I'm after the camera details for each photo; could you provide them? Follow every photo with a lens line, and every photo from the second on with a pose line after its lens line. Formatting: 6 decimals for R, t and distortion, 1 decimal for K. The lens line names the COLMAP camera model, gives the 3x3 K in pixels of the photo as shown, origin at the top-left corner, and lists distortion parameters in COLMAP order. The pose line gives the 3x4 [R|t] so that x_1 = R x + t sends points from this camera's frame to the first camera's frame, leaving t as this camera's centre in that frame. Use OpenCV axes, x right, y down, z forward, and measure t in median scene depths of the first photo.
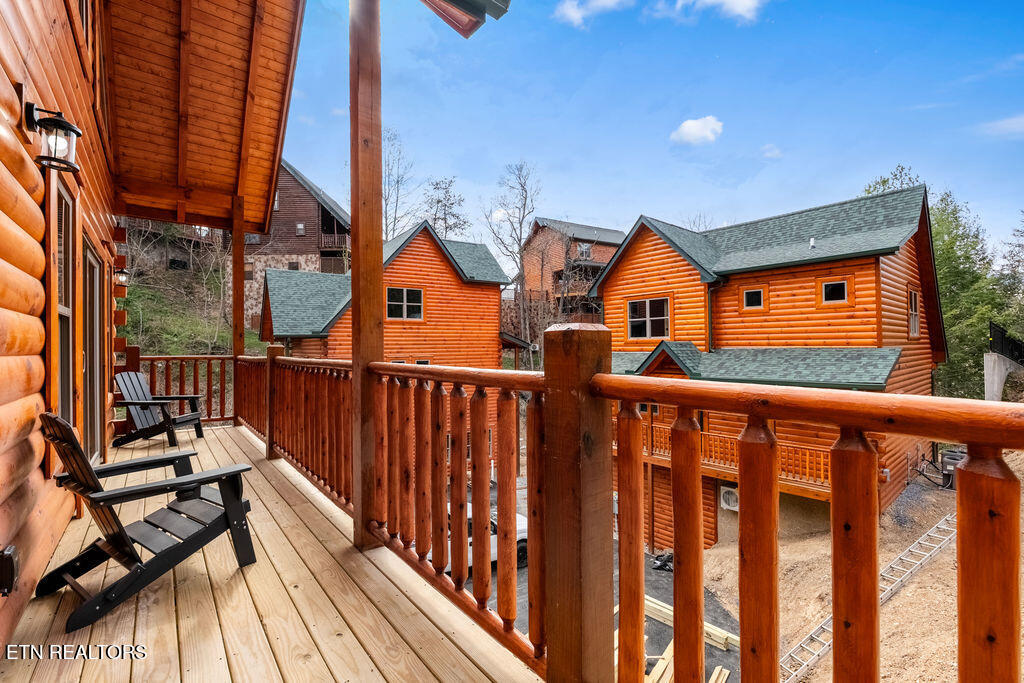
lens RADIAL K [[450.6, 0, 515.9], [0, 450.6, 338.4], [0, 0, 1]] dist [-0.003082, 0.000198]
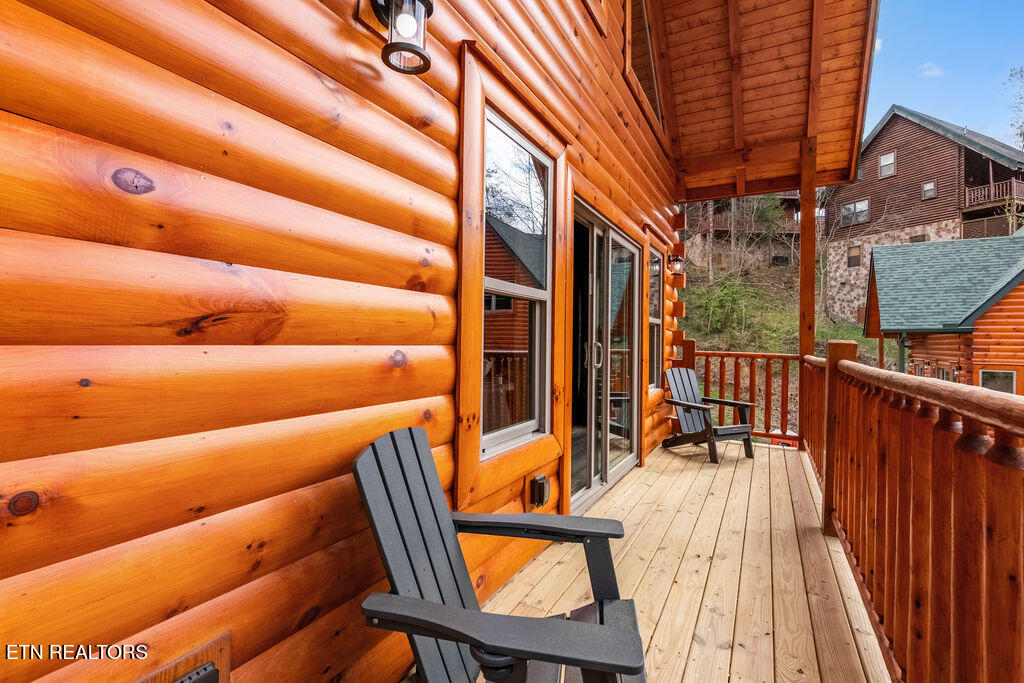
lens RADIAL K [[450.6, 0, 515.9], [0, 450.6, 338.4], [0, 0, 1]] dist [-0.003082, 0.000198]
pose [[0.367205, 0.009896, -0.930087, -0.109426], [-0.003231, 0.999951, 0.009364, 0.006352], [0.930134, -0.000433, 0.367219, 0.293383]]
